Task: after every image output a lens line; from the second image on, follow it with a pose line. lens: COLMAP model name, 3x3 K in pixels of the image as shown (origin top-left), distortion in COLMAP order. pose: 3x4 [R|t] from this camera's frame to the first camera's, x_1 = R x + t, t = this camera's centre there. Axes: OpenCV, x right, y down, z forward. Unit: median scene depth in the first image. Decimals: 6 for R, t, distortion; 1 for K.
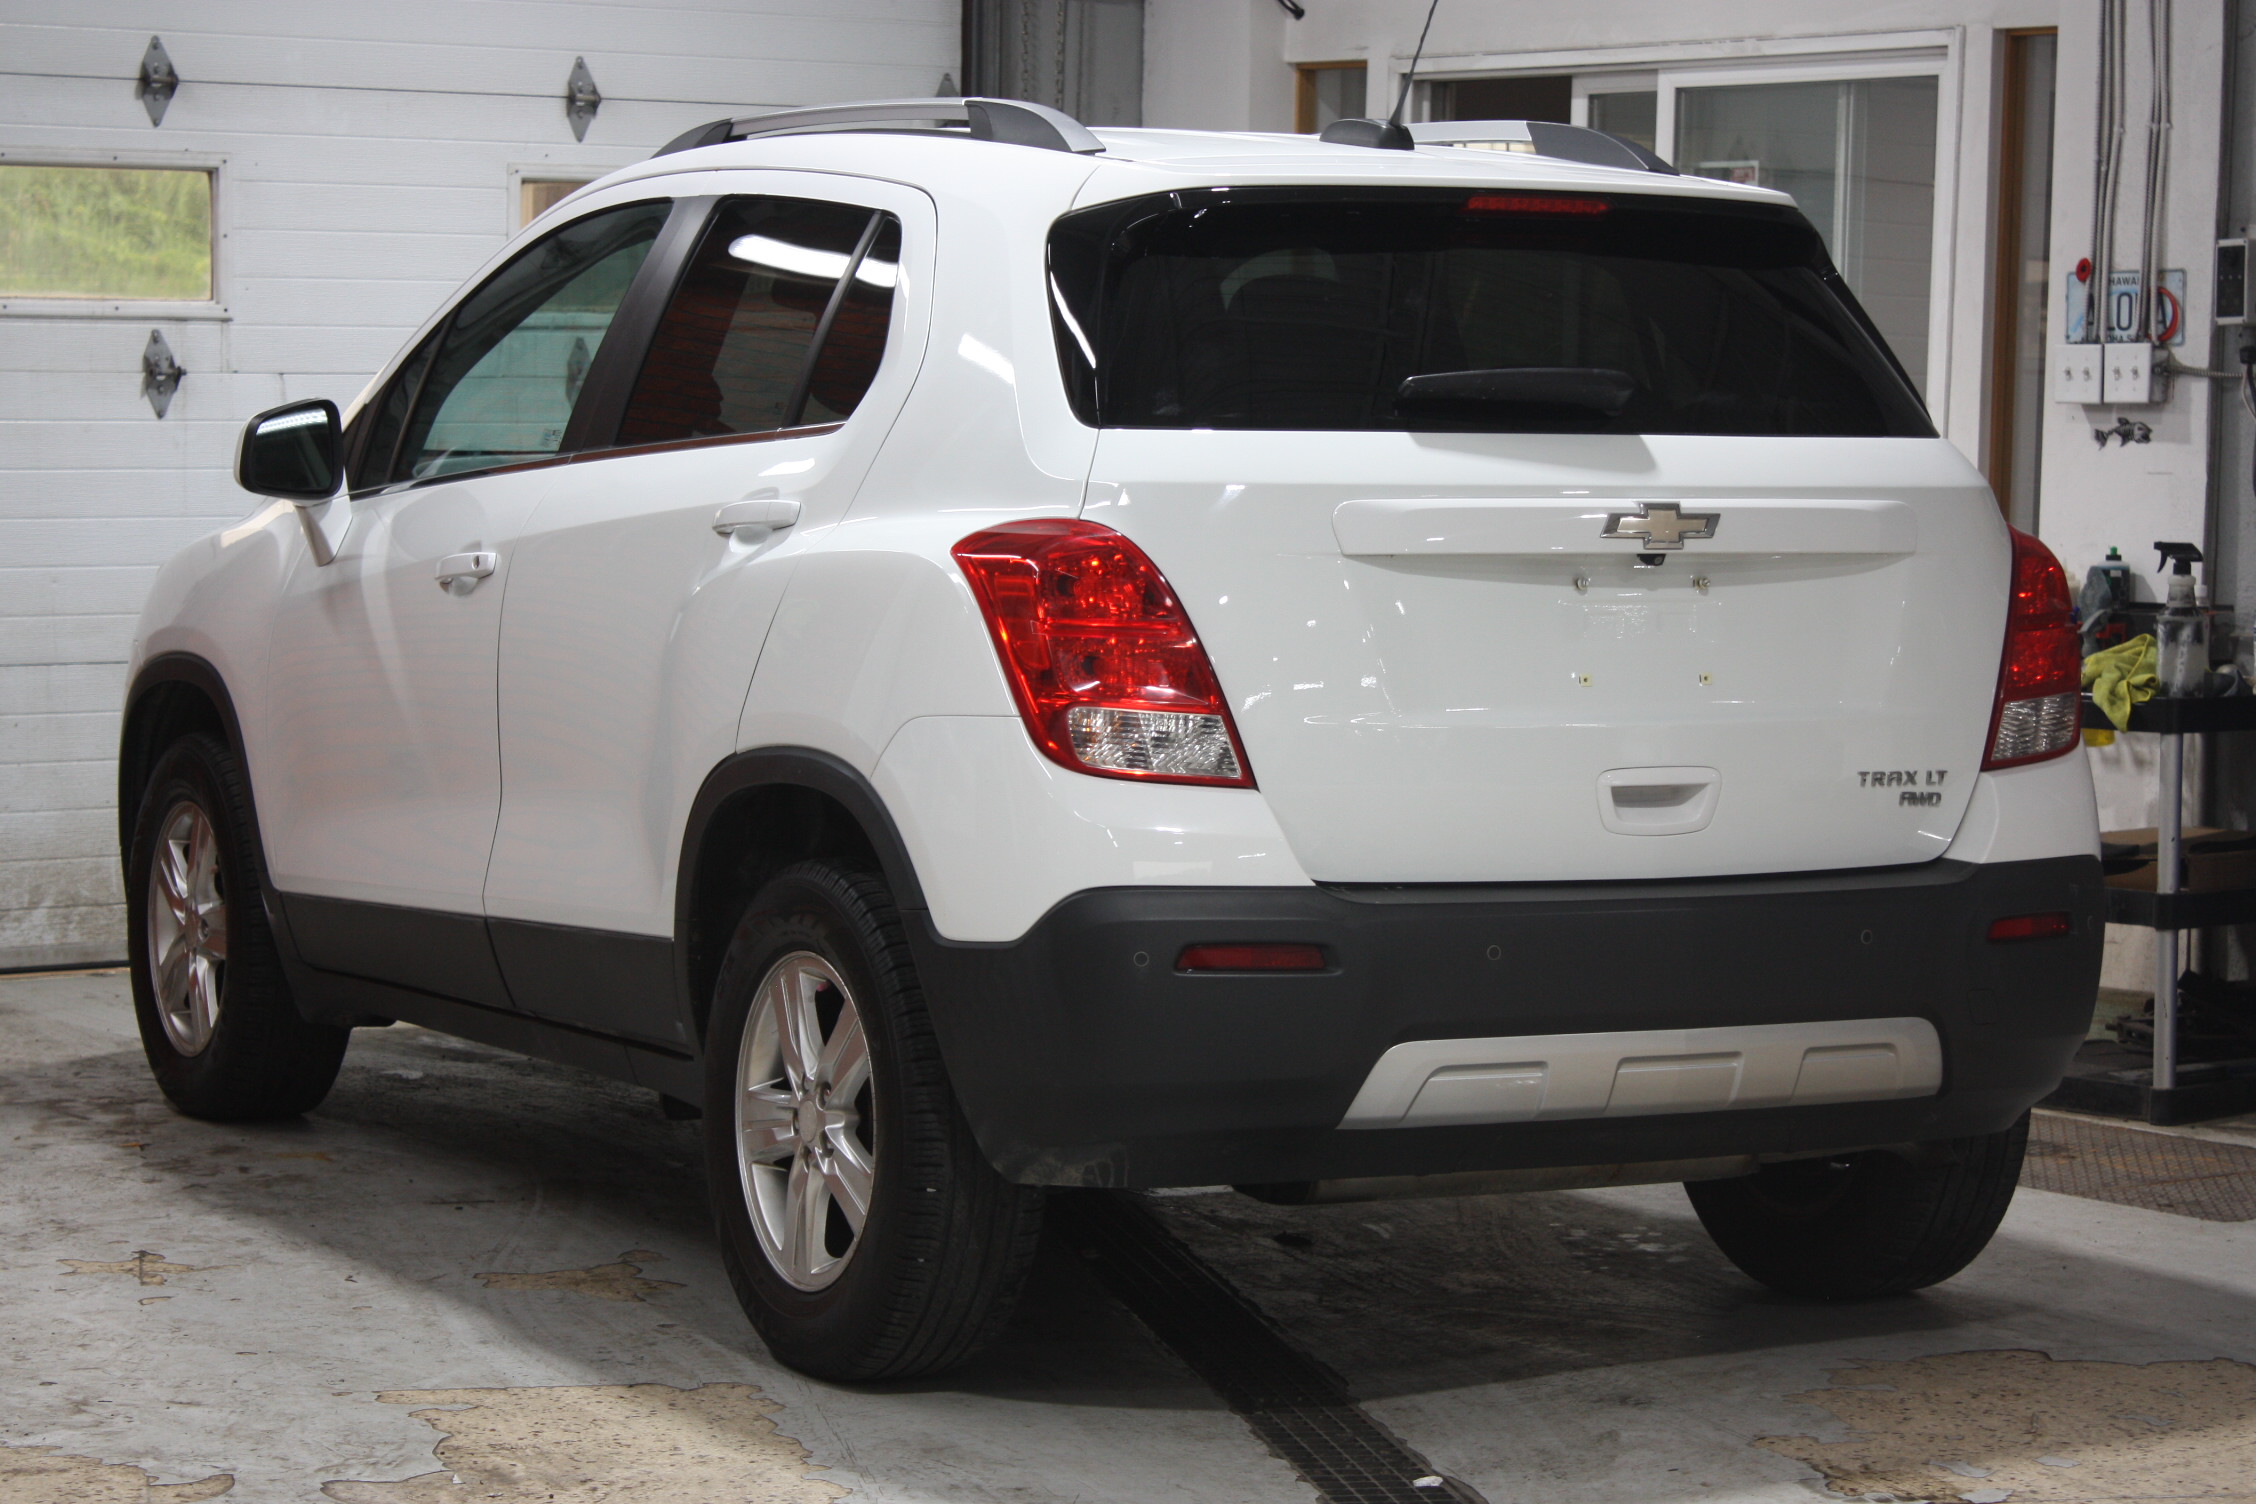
lens RADIAL K [[5369.1, 0, 1128.0], [0, 5369.1, 752.0], [0, 0, 1]] dist [0.263558, -0.327671]
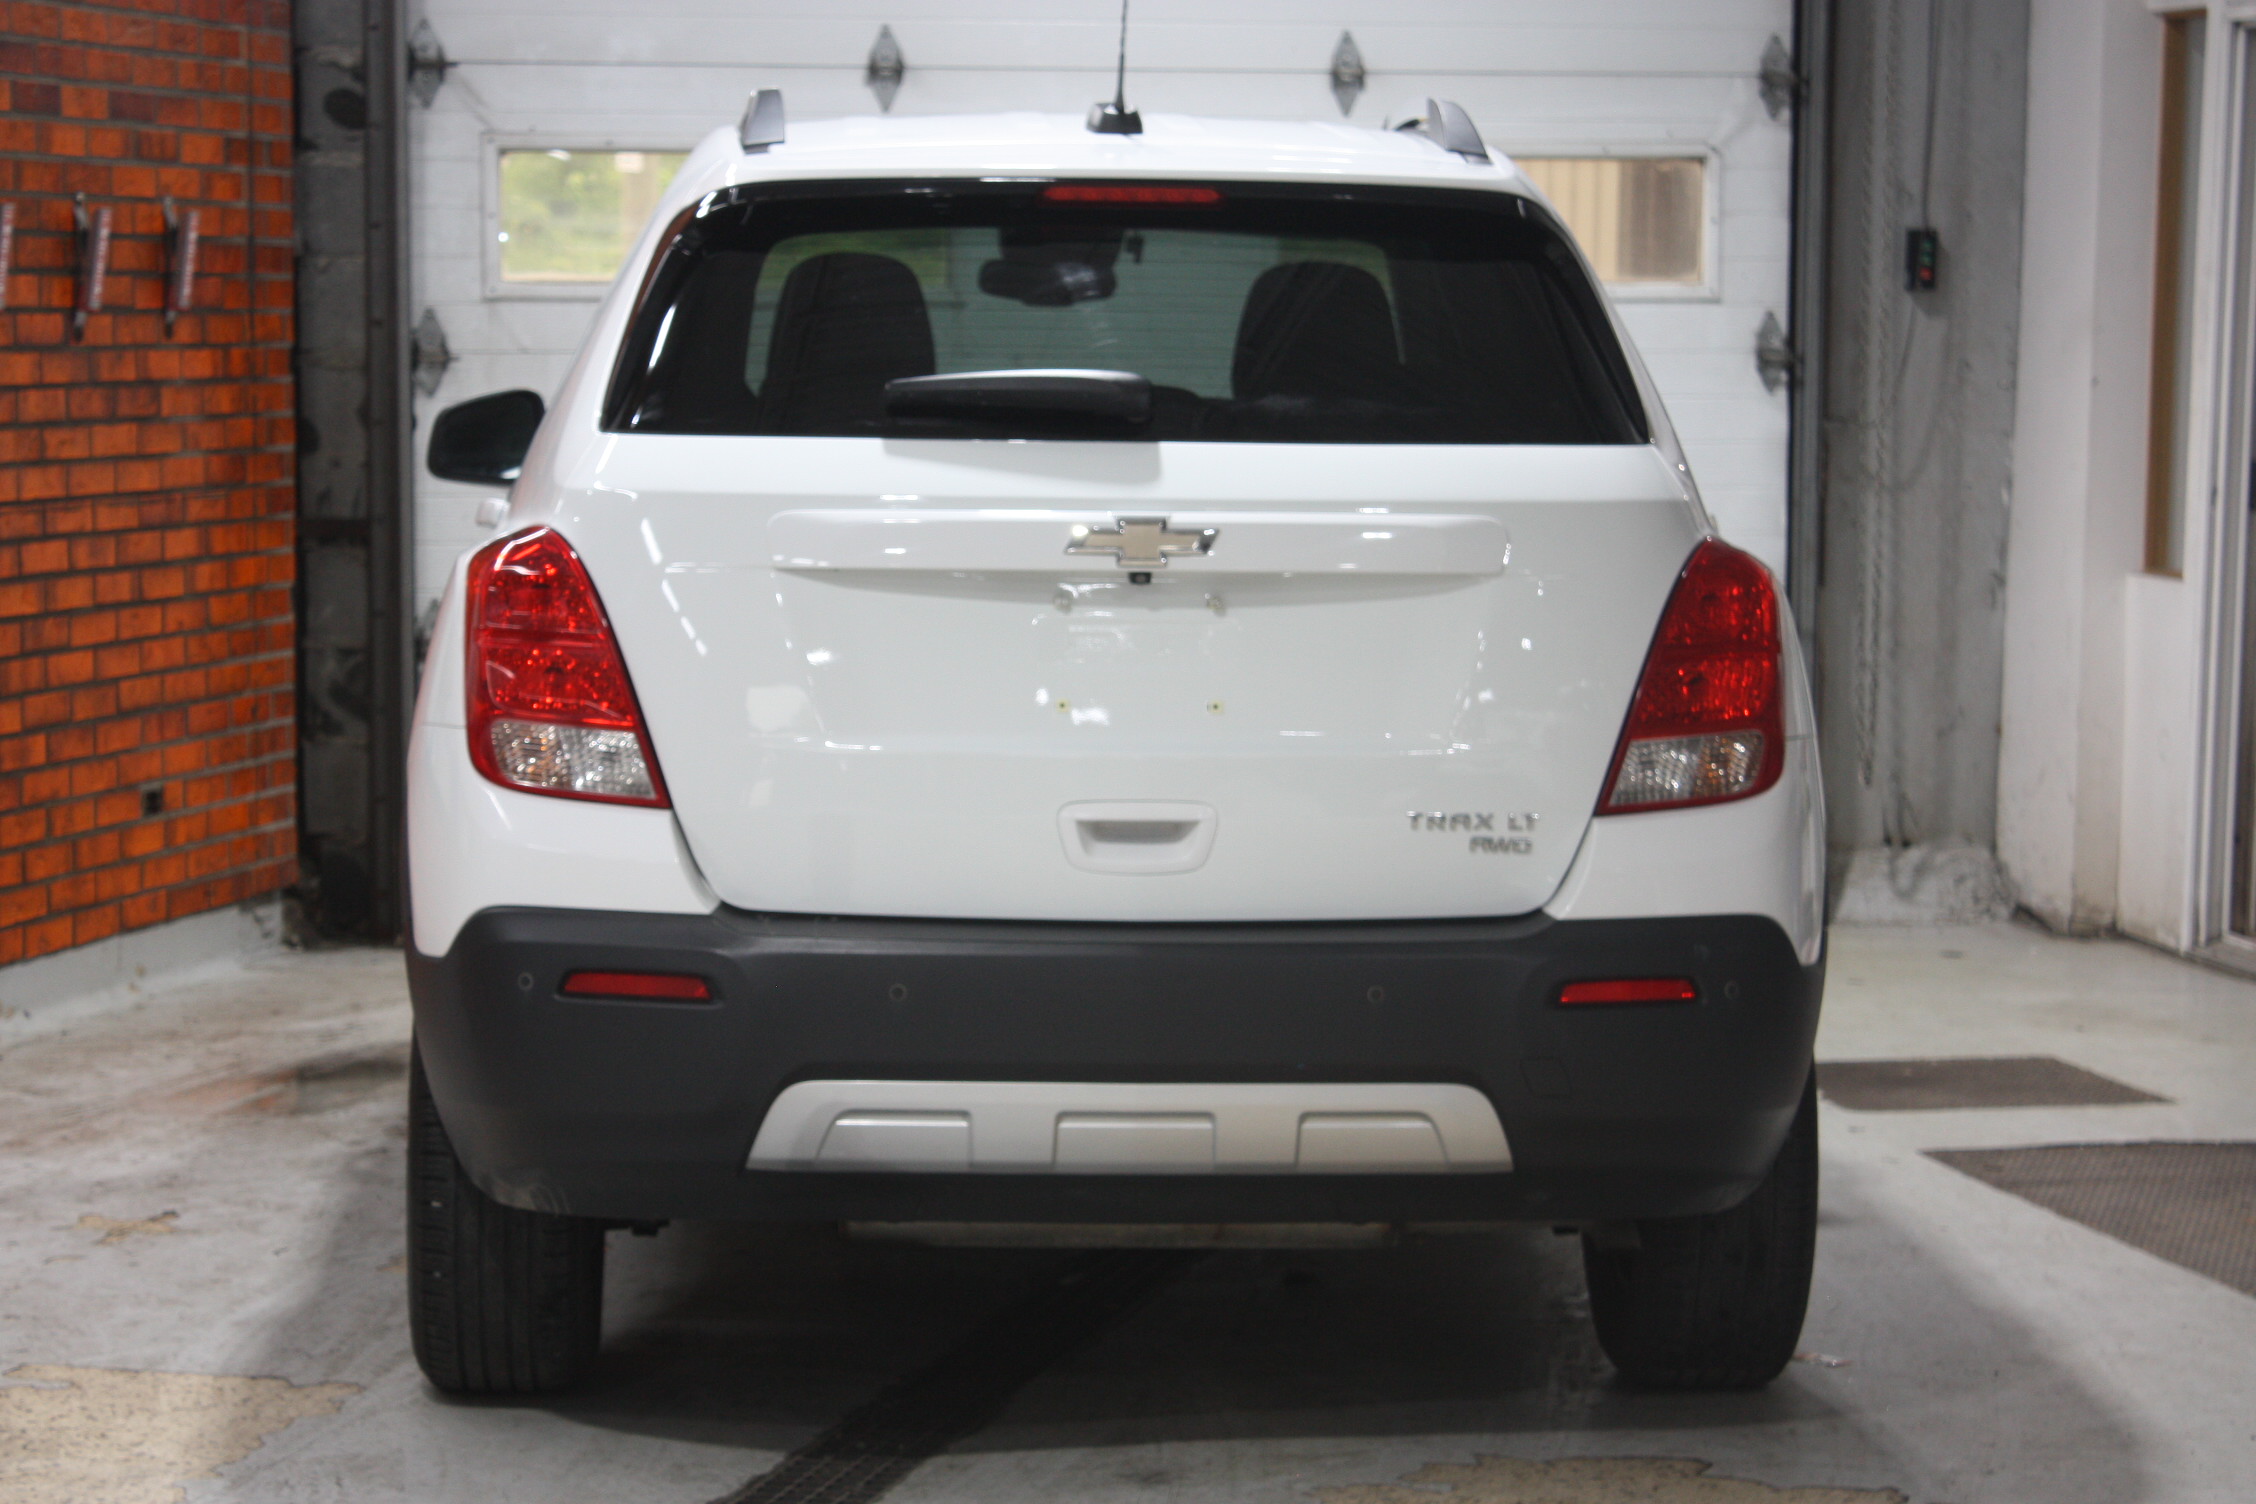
lens RADIAL K [[5403.3, 0, 1128.0], [0, 5403.3, 752.0], [0, 0, 1]] dist [0.009515, 0.118207]
pose [[0.908909, 0.031821, -0.415778, 0.475485], [-0.027661, 0.999489, 0.016026, -0.020206], [0.416075, -0.003065, 0.909325, 0.148818]]
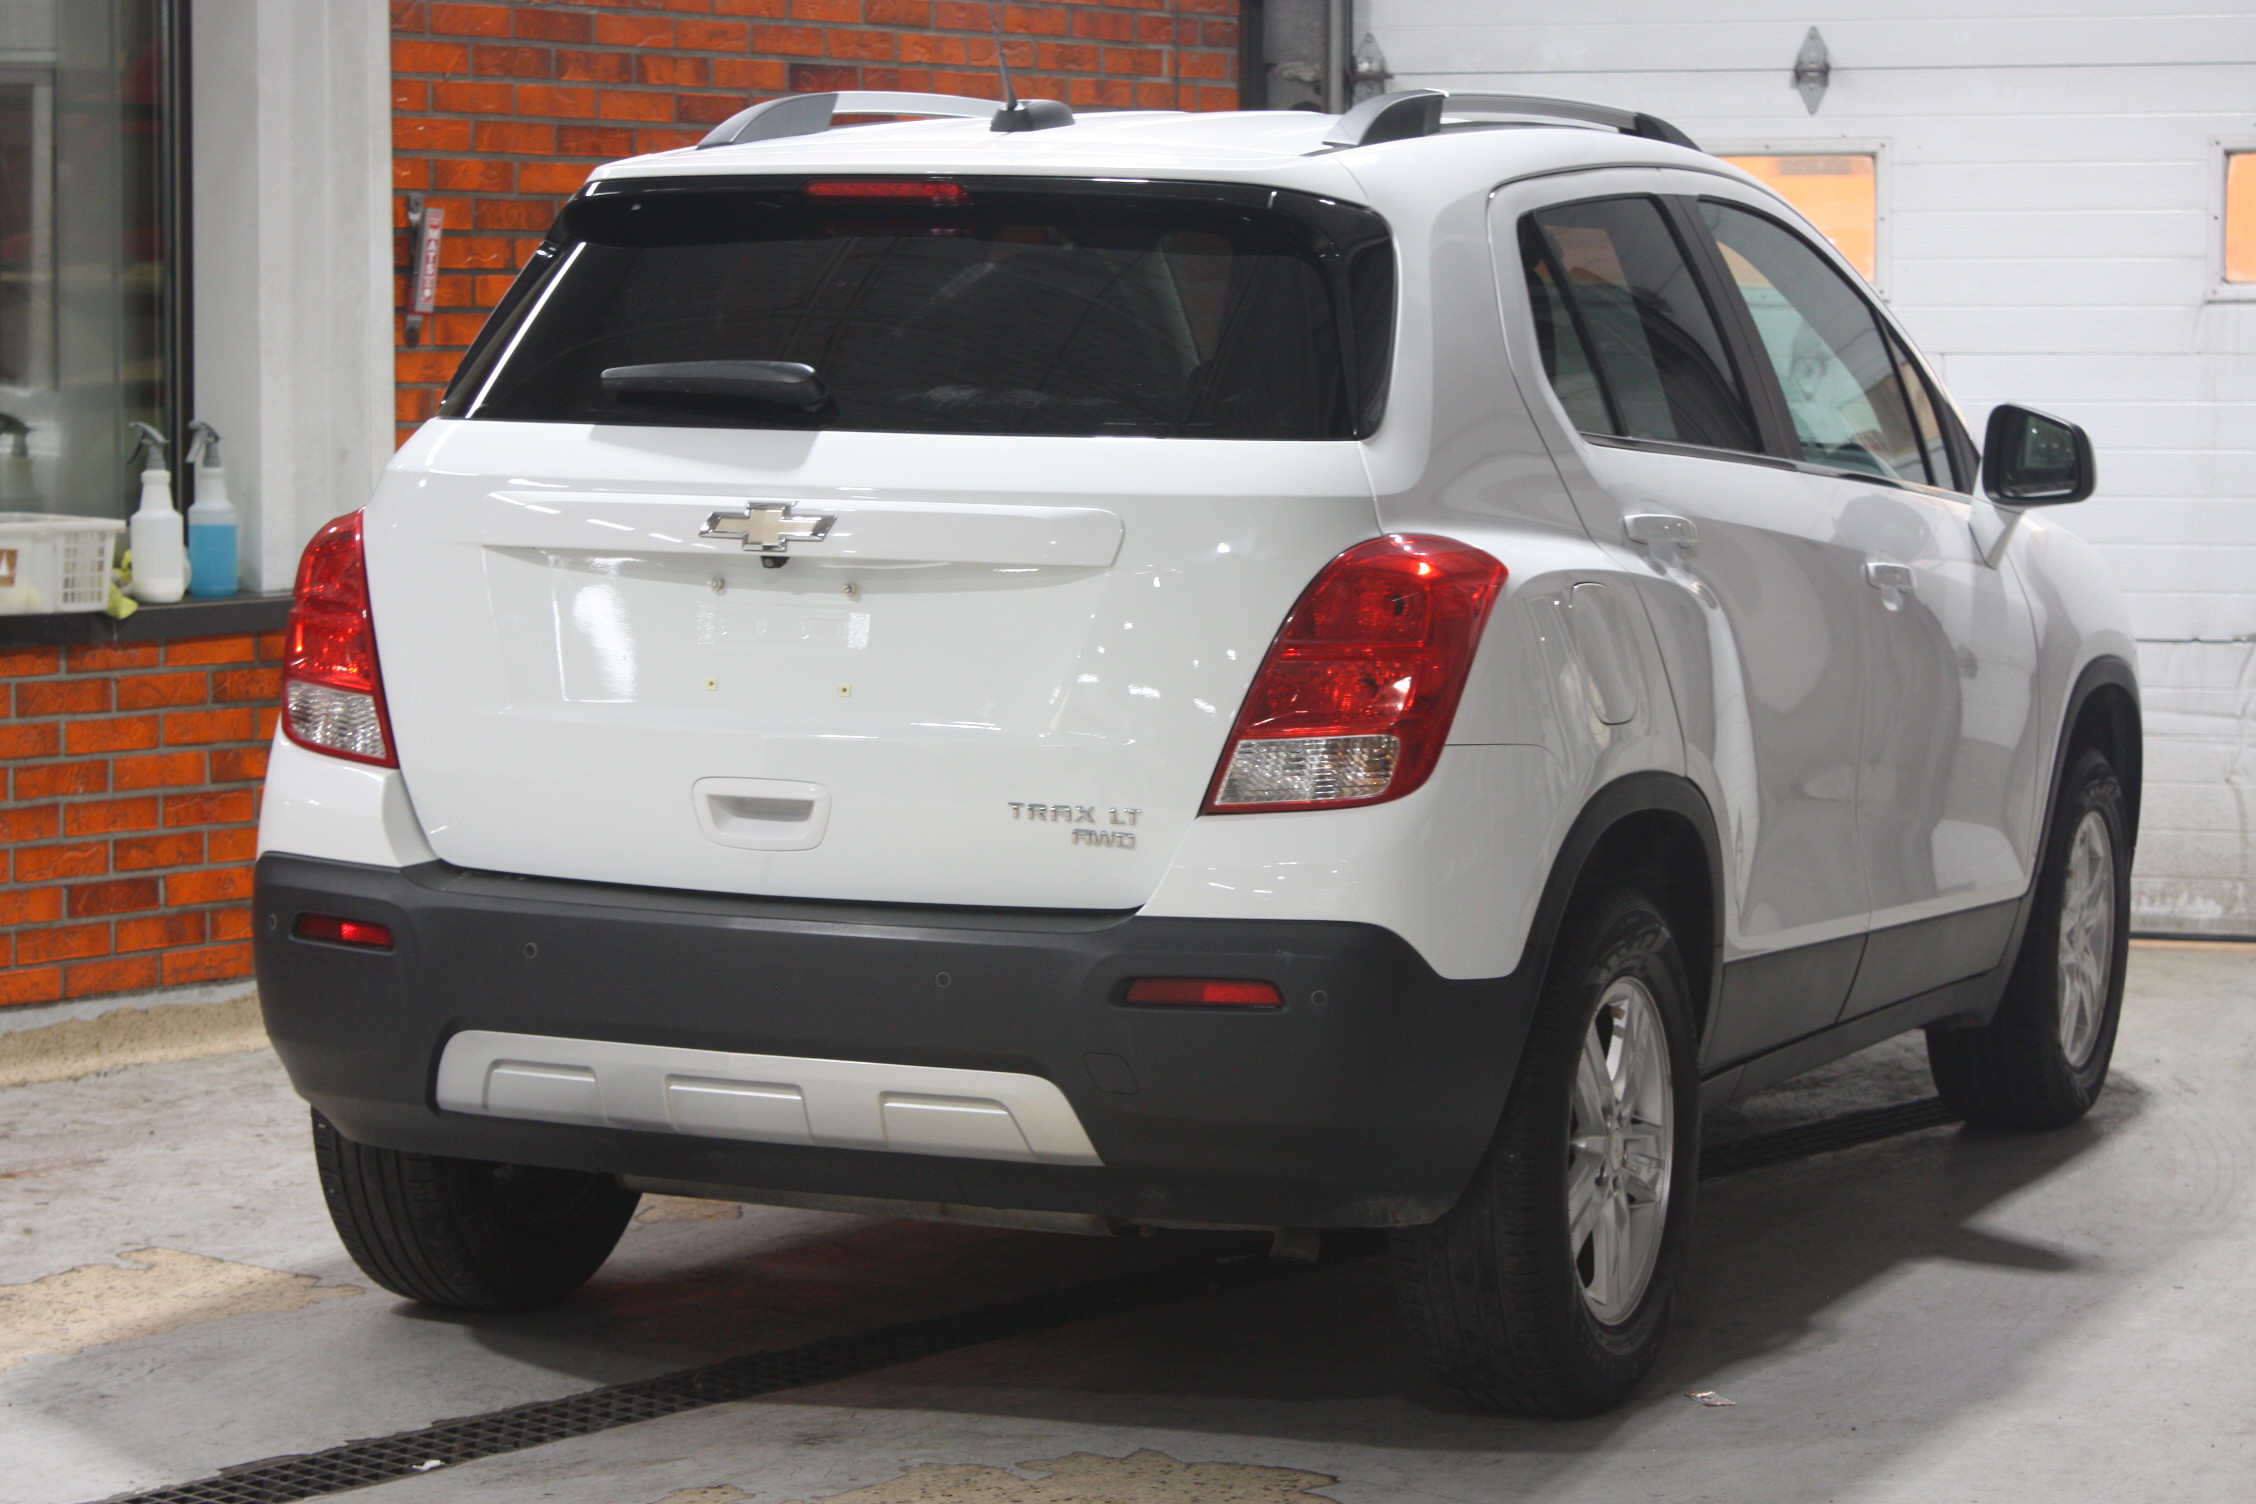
lens RADIAL K [[5114.1, 0, 1049.1], [0, 5114.1, 753.4], [0, 0, 1]] dist [0.088329, 0.520399]
pose [[0.613385, 0.064371, -0.787157, 0.829637], [-0.055465, 0.997723, 0.038369, -0.038678], [0.787834, 0.020124, 0.615559, 0.471811]]
